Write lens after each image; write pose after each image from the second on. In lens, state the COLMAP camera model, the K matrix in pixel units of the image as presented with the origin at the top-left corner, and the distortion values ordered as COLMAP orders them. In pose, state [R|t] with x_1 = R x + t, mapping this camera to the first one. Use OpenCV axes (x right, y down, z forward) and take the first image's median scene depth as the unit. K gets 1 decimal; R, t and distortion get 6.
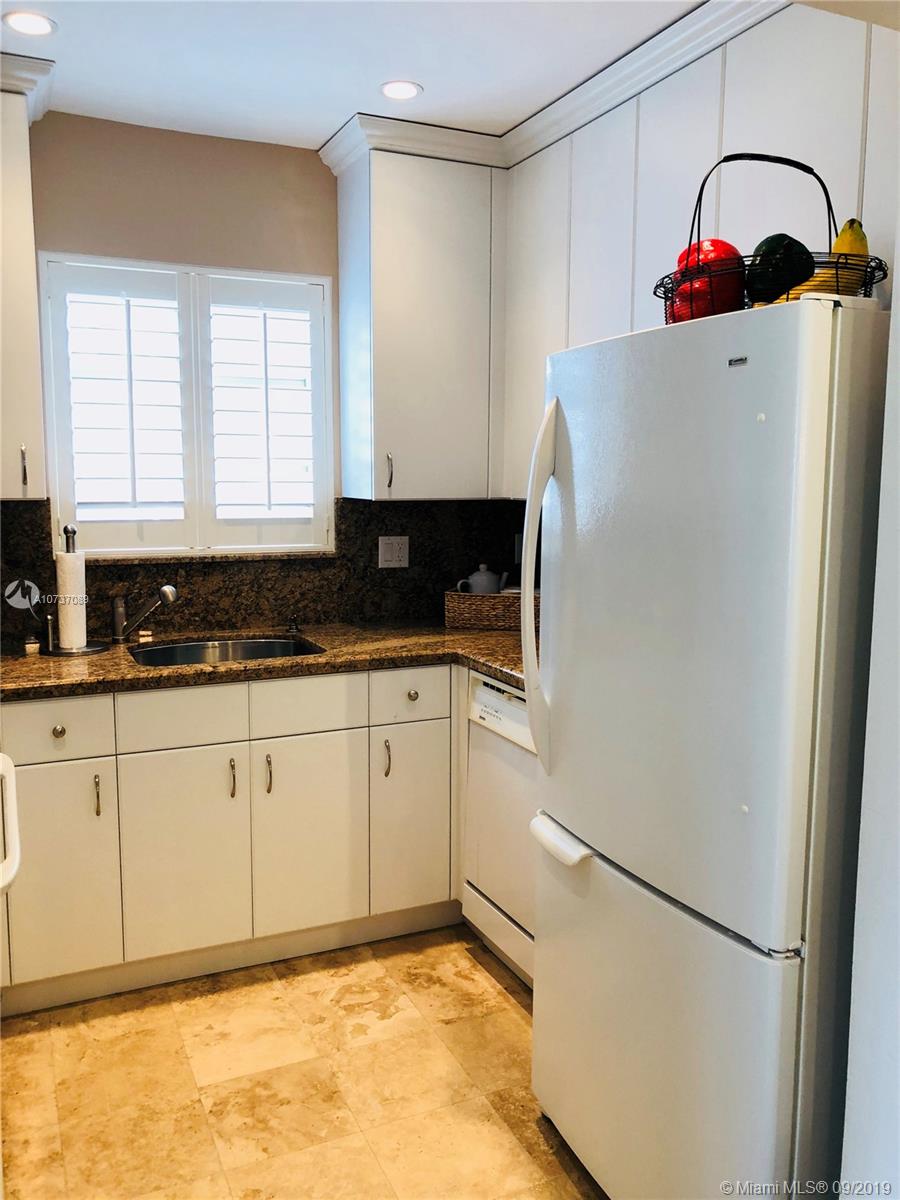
lens RADIAL K [[981.9, 0, 471.3], [0, 981.9, 591.3], [0, 0, 1]] dist [0.026139, -0.029565]
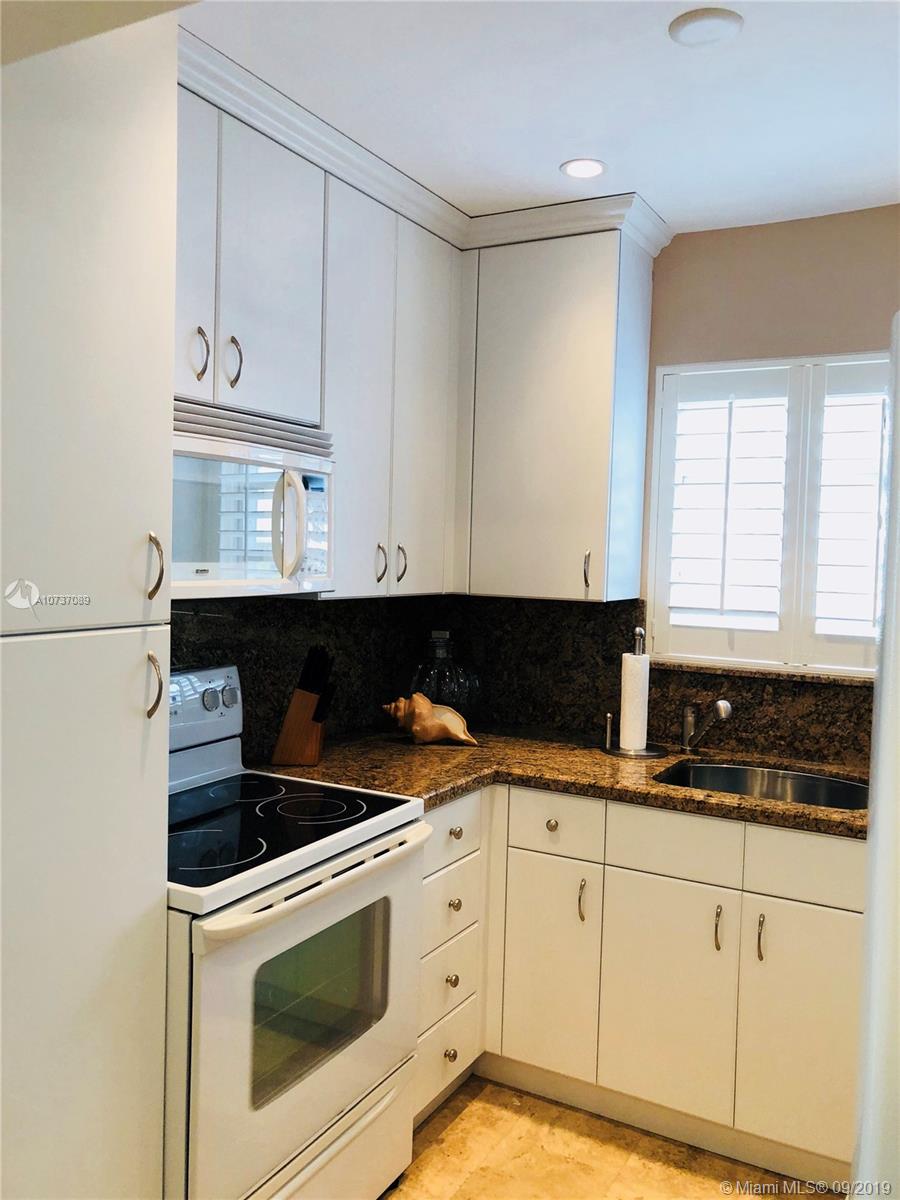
lens RADIAL K [[981.9, 0, 443.0], [0, 981.9, 588.1], [0, 0, 1]] dist [0.026139, -0.029565]
pose [[0.579162, 0.041180, -0.814172, 0.289953], [-0.124754, 0.991437, -0.038597, -0.042039], [0.805611, 0.123925, 0.579340, 0.236147]]
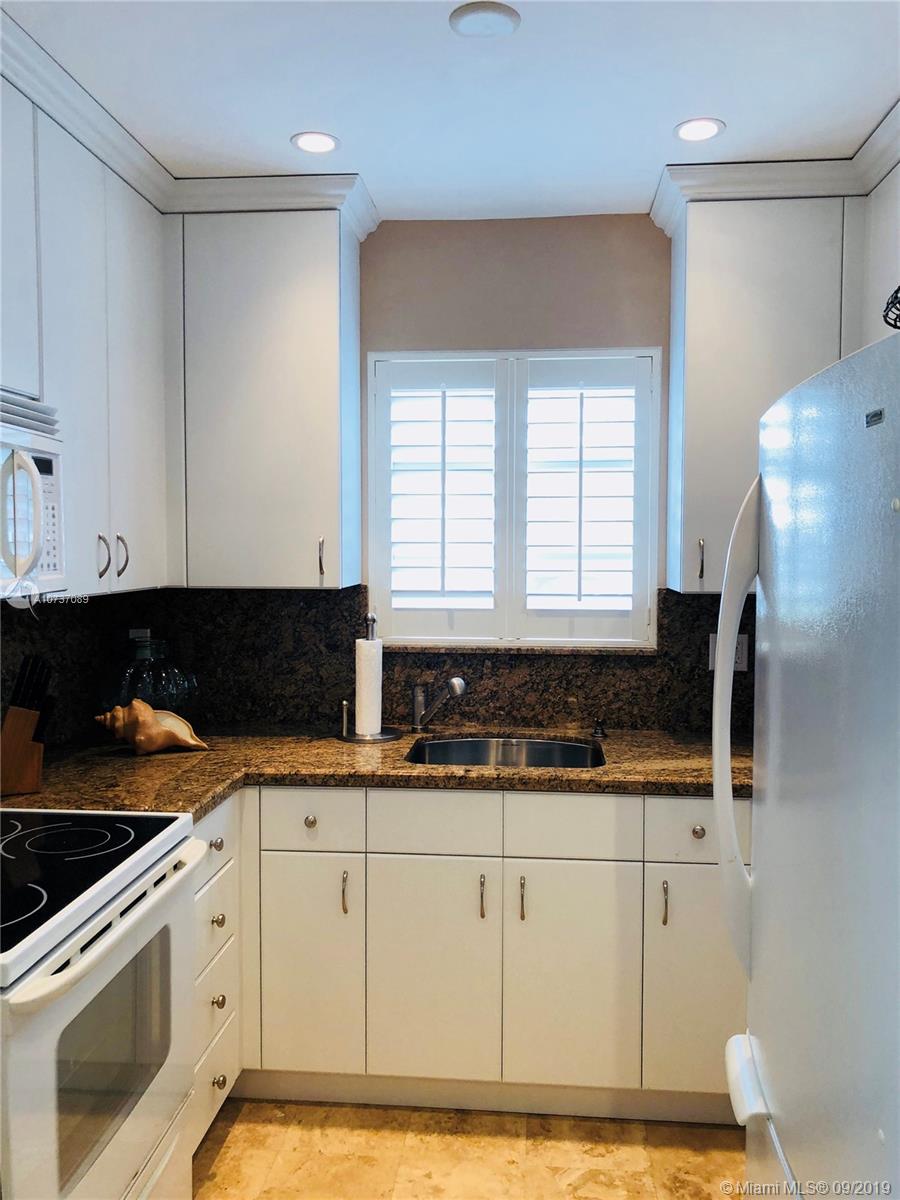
lens RADIAL K [[981.9, 0, 463.6], [0, 981.9, 586.5], [0, 0, 1]] dist [0.026139, -0.029565]
pose [[0.865760, 0.017578, -0.500151, 0.177915], [-0.058571, 0.996074, -0.066380, -0.031794], [0.497020, 0.086764, 0.863390, 0.163583]]
